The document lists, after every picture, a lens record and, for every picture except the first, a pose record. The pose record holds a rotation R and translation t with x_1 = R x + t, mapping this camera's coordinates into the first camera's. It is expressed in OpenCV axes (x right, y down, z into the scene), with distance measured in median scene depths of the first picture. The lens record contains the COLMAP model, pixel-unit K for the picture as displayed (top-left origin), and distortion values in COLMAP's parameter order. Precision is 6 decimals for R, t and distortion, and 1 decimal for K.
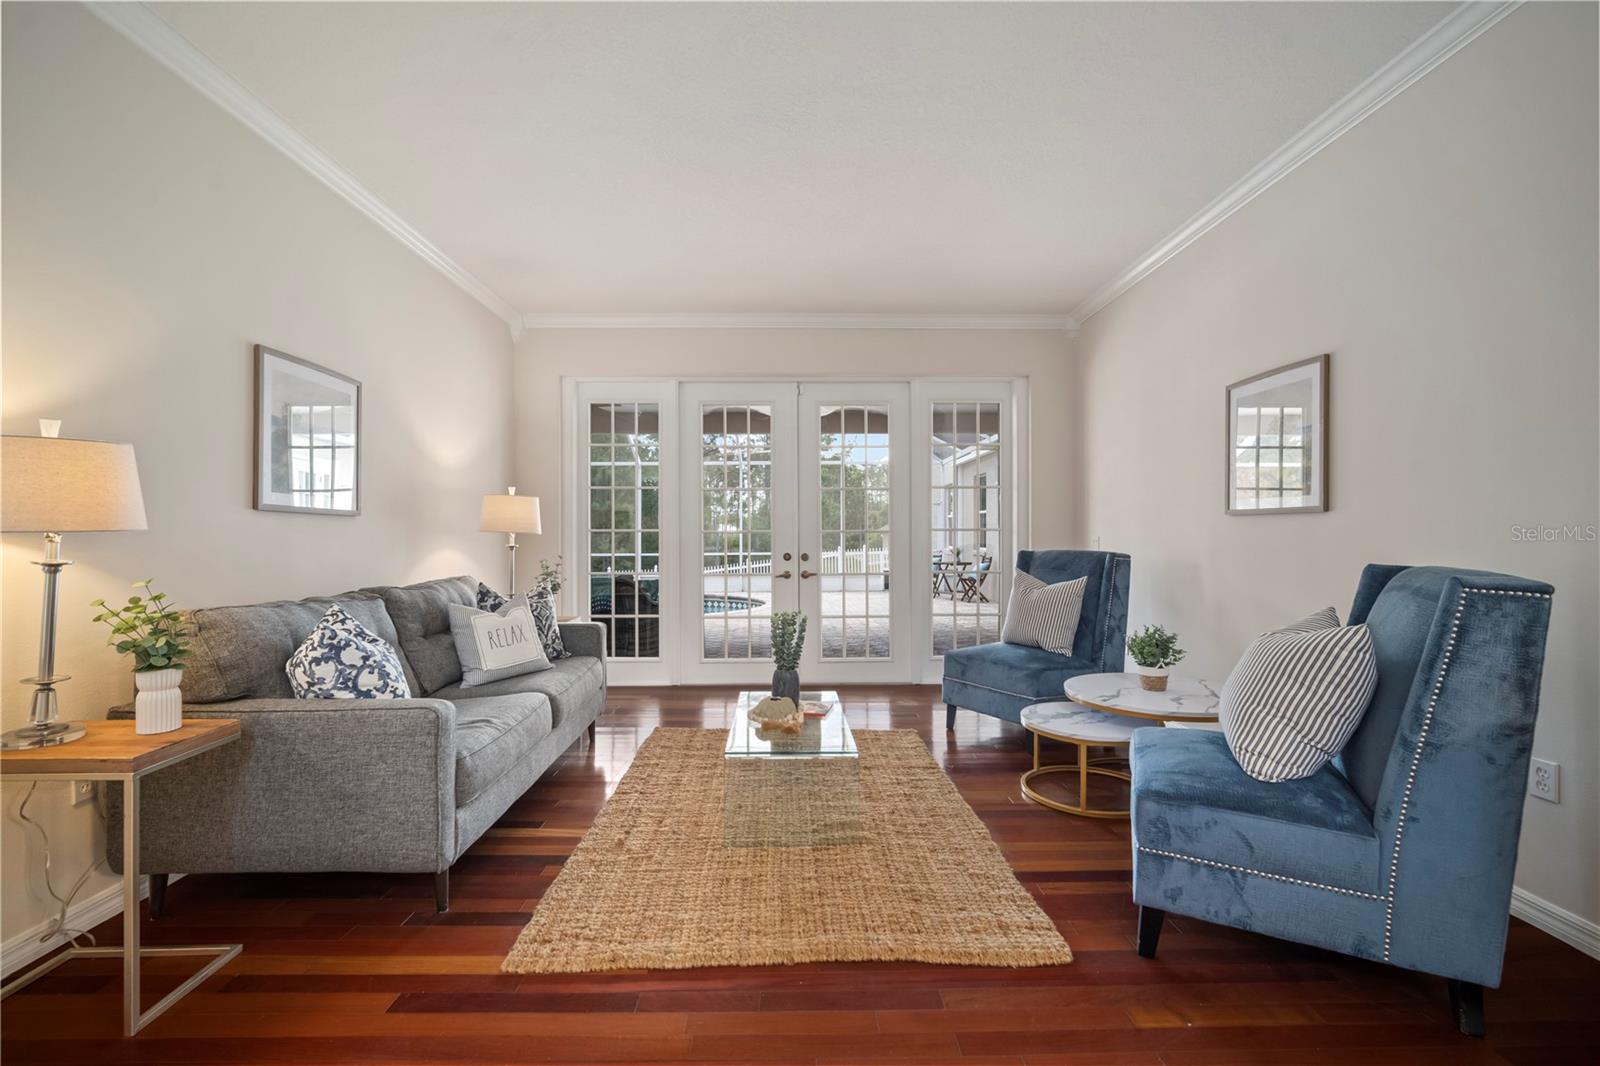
lens RADIAL K [[694.0, 0, 799.6], [0, 694.0, 529.6], [0, 0, 1]] dist [-0.011611, 0.005559]
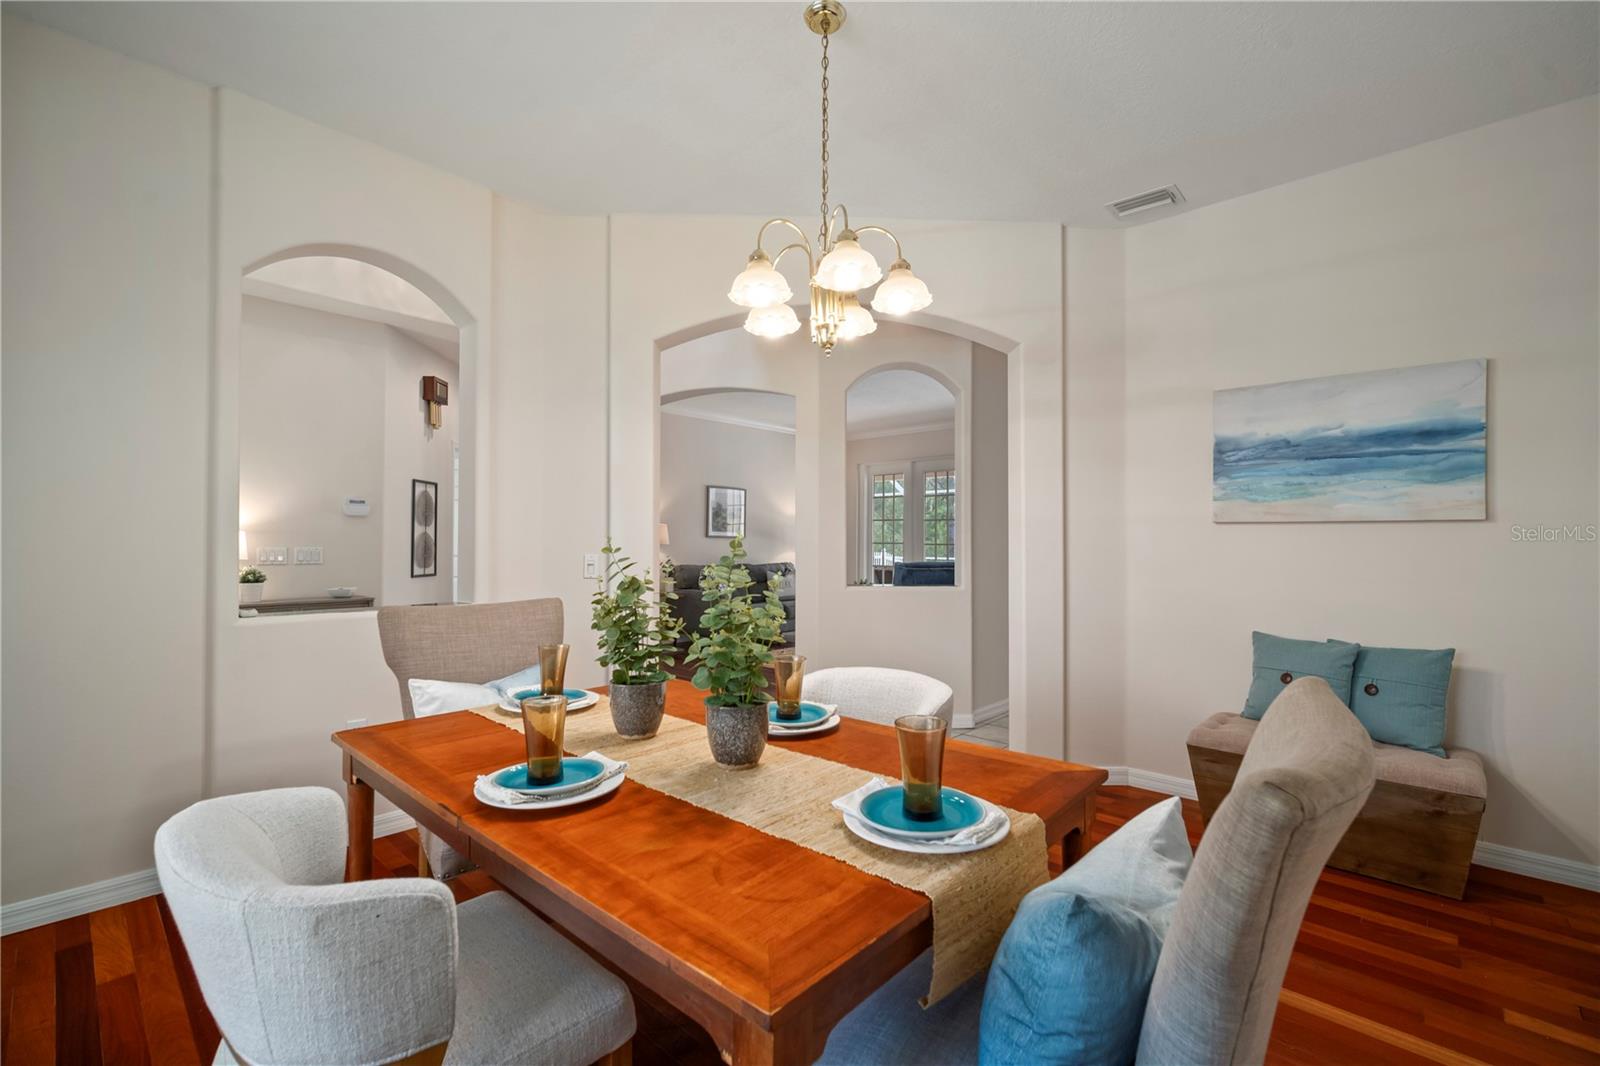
lens RADIAL K [[694.0, 0, 799.6], [0, 694.0, 529.6], [0, 0, 1]] dist [-0.011611, 0.005559]
pose [[0.735849, -0.027138, -0.676602, 2.131067], [0.009925, 0.999521, -0.029296, 0.040854], [0.677073, 0.014842, 0.735766, -1.340113]]
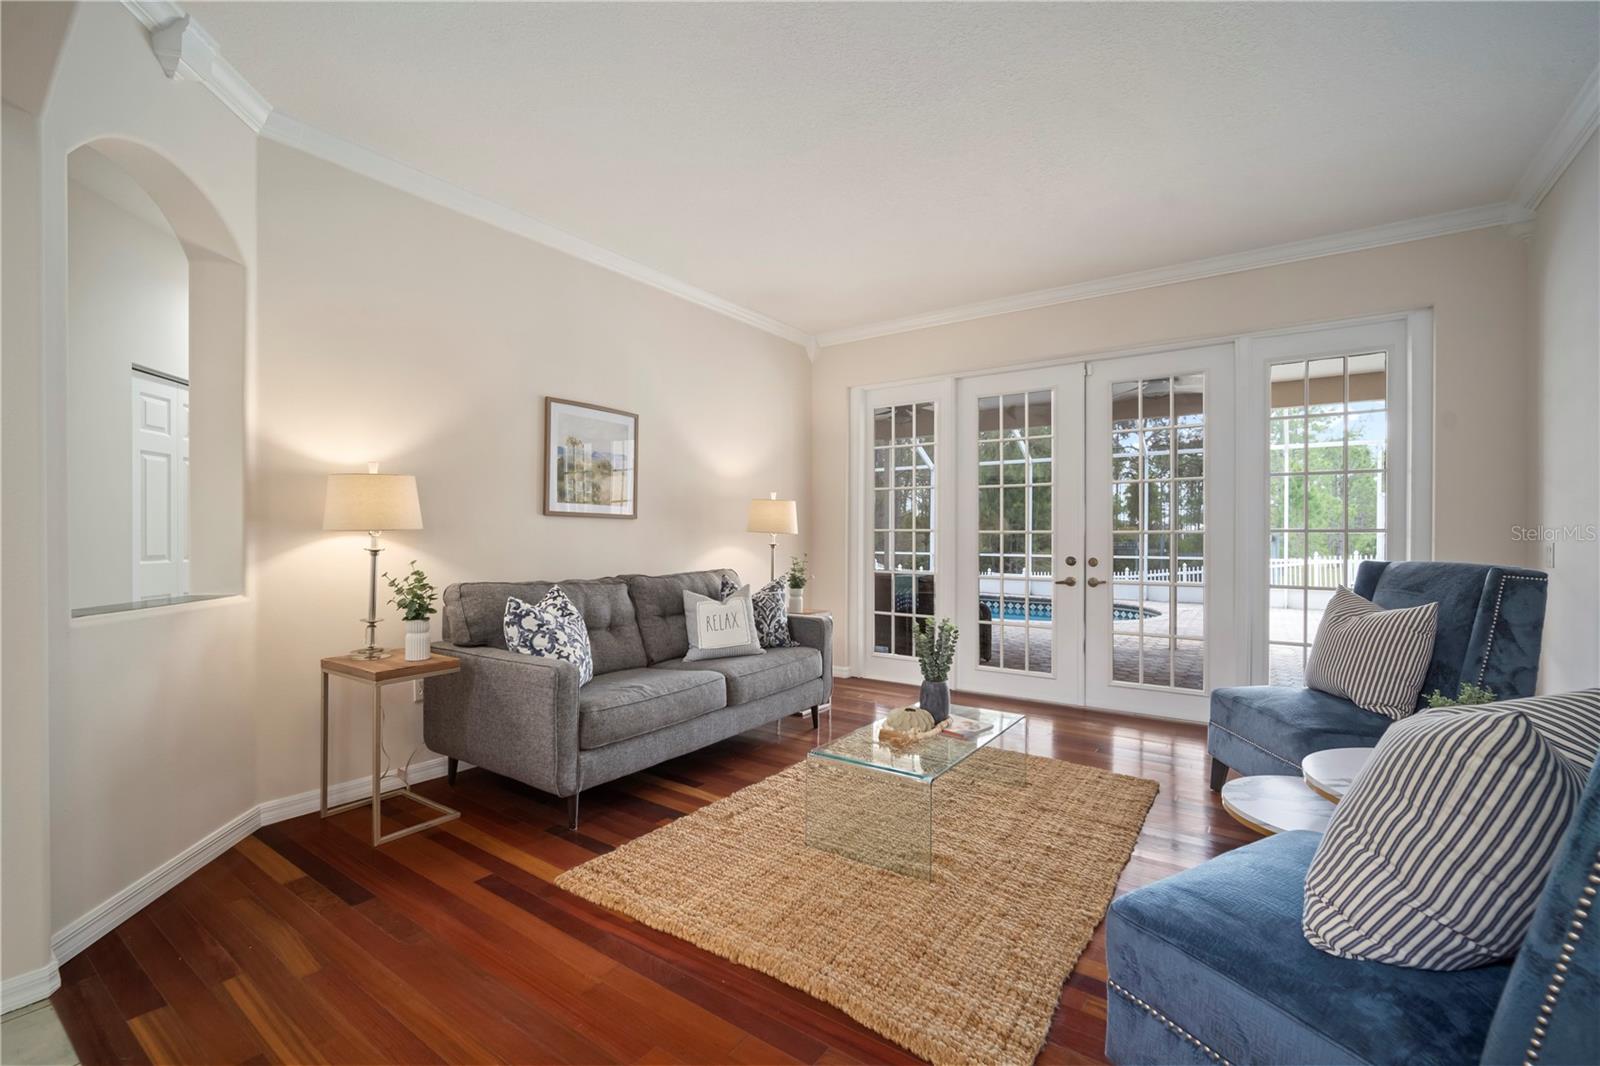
lens RADIAL K [[694.0, 0, 799.6], [0, 694.0, 529.6], [0, 0, 1]] dist [-0.011611, 0.005559]
pose [[0.808274, 0.001092, -0.588805, 0.577134], [-0.001656, 0.999999, -0.000419, -0.000324], [0.588804, 0.001314, 0.808275, 0.214157]]
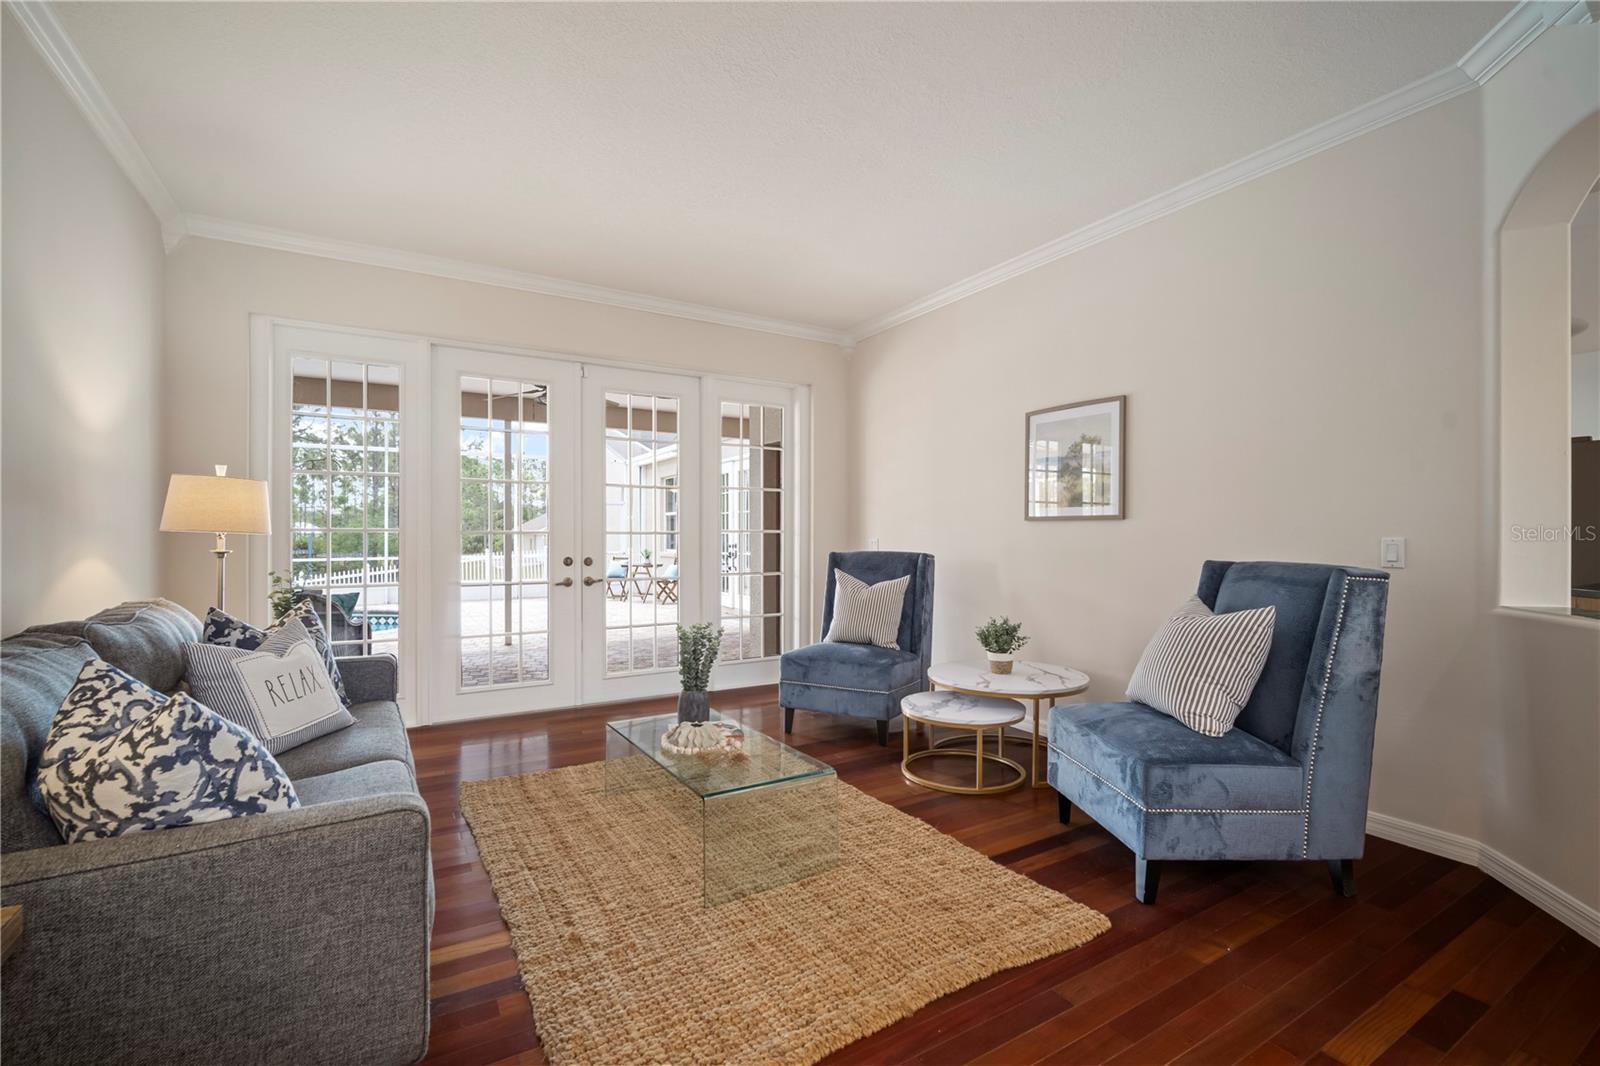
lens RADIAL K [[694.0, 0, 799.6], [0, 694.0, 529.6], [0, 0, 1]] dist [-0.011611, 0.005559]
pose [[0.866841, 0.007357, 0.498530, -0.519858], [-0.006229, 0.999973, -0.003927, 0.001639], [-0.498545, 0.000299, 0.866864, 0.258584]]
